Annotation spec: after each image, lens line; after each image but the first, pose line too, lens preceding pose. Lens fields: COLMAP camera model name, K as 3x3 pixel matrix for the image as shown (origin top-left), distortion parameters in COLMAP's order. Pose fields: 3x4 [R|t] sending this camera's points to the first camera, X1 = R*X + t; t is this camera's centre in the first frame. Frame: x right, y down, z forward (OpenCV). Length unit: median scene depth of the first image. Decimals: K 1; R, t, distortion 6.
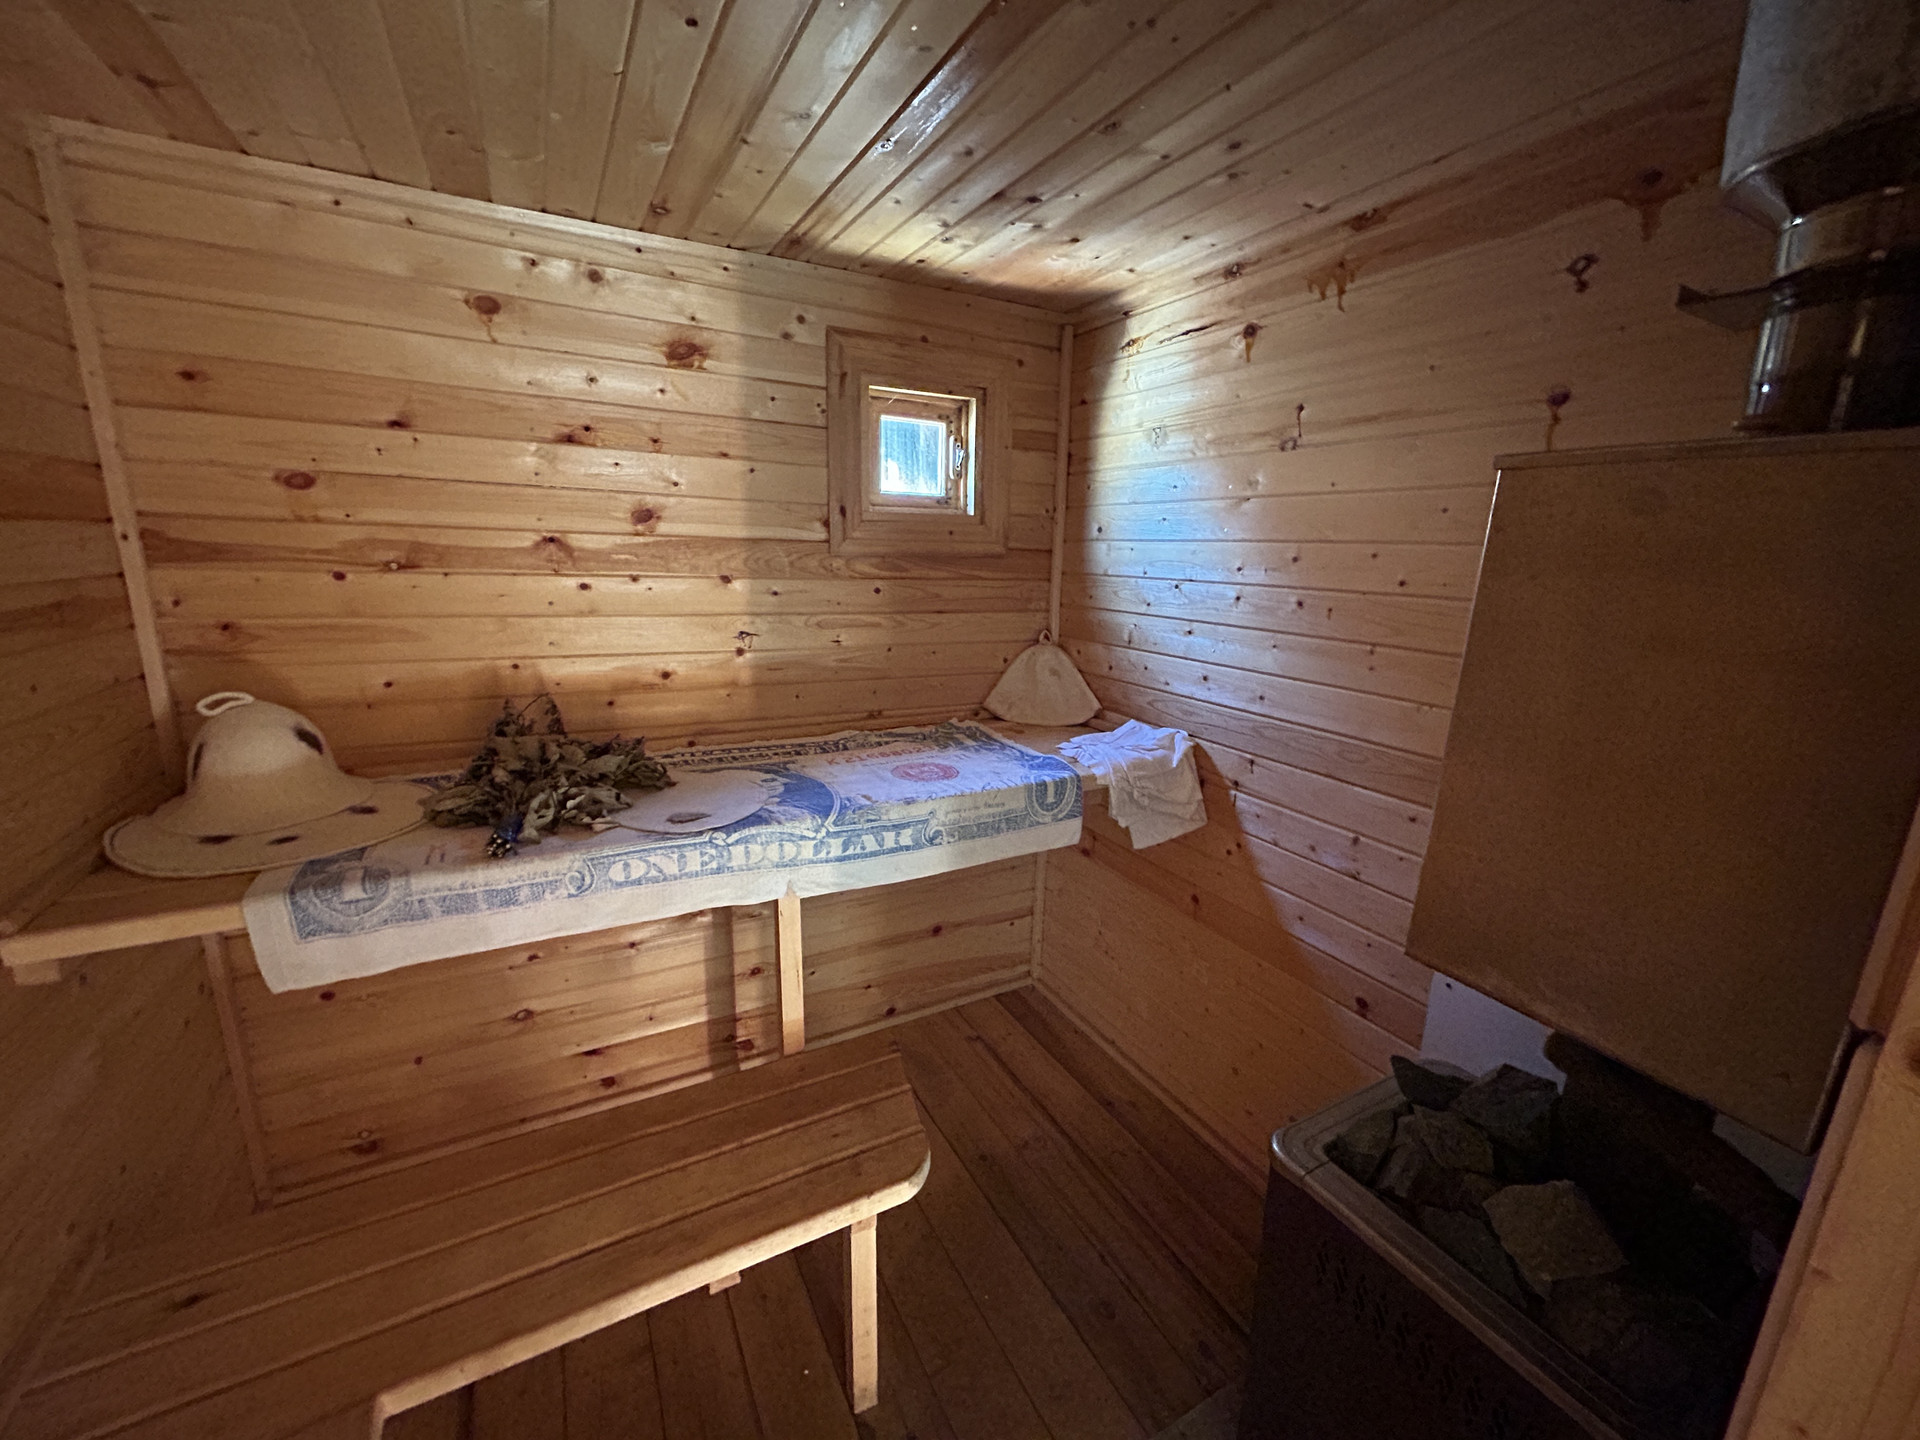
lens RADIAL K [[766.9, 0, 962.0], [0, 766.9, 723.0], [0, 0, 1]] dist [-0.000644, 0.001025]
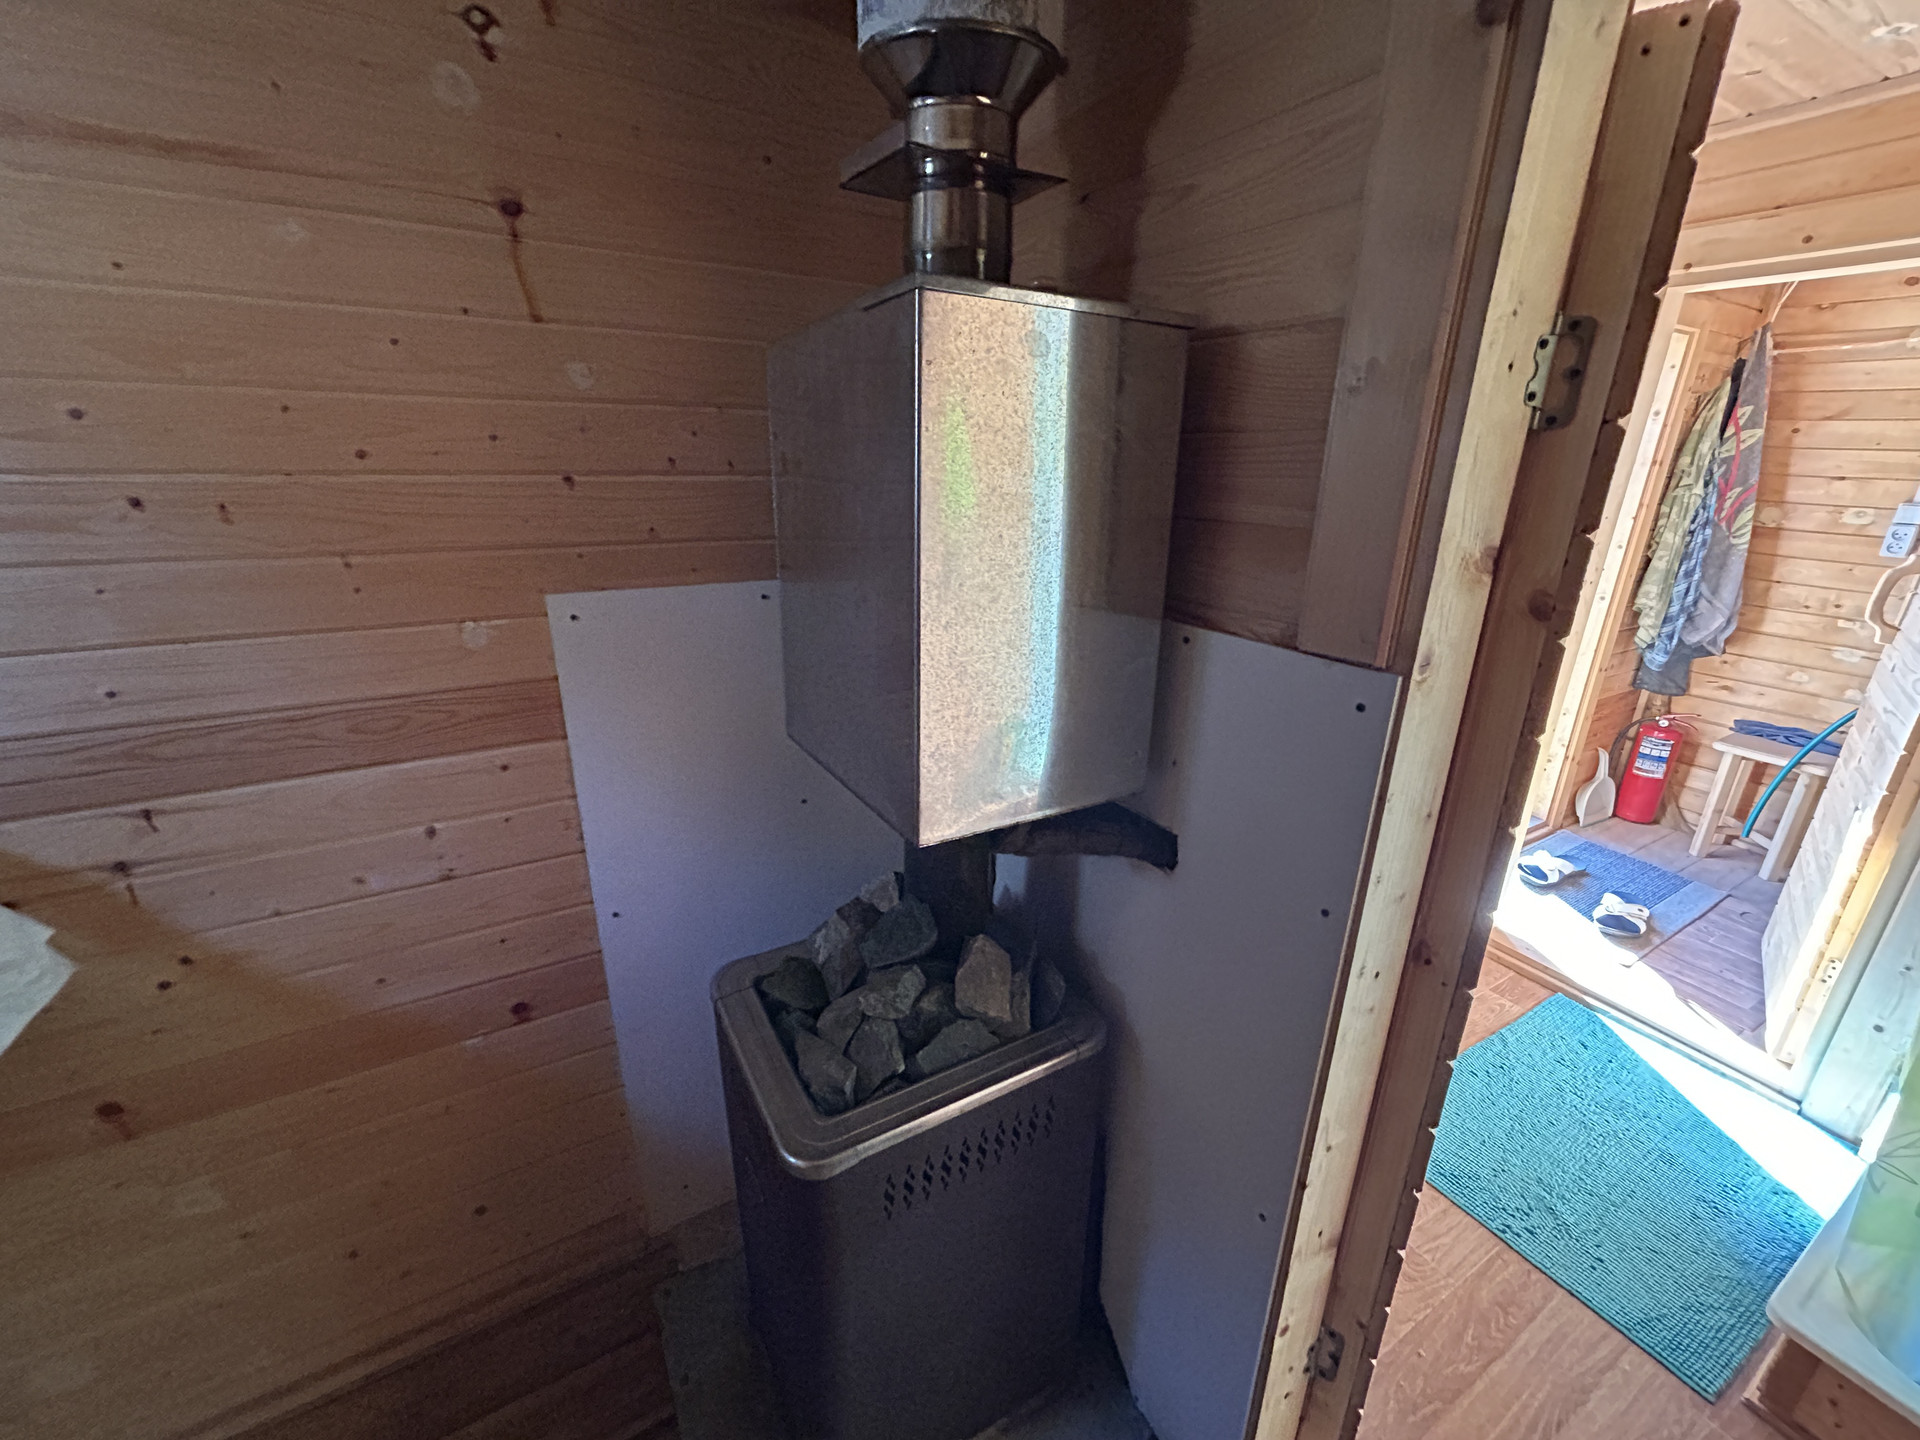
lens RADIAL K [[766.9, 0, 960.8], [0, 766.9, 717.9], [0, 0, 1]] dist [-0.000644, 0.001025]
pose [[-0.026754, -0.342897, 0.938992, -0.130063], [0.214017, 0.915583, 0.340447, -0.080518], [-0.976463, 0.210068, 0.048891, 0.466962]]
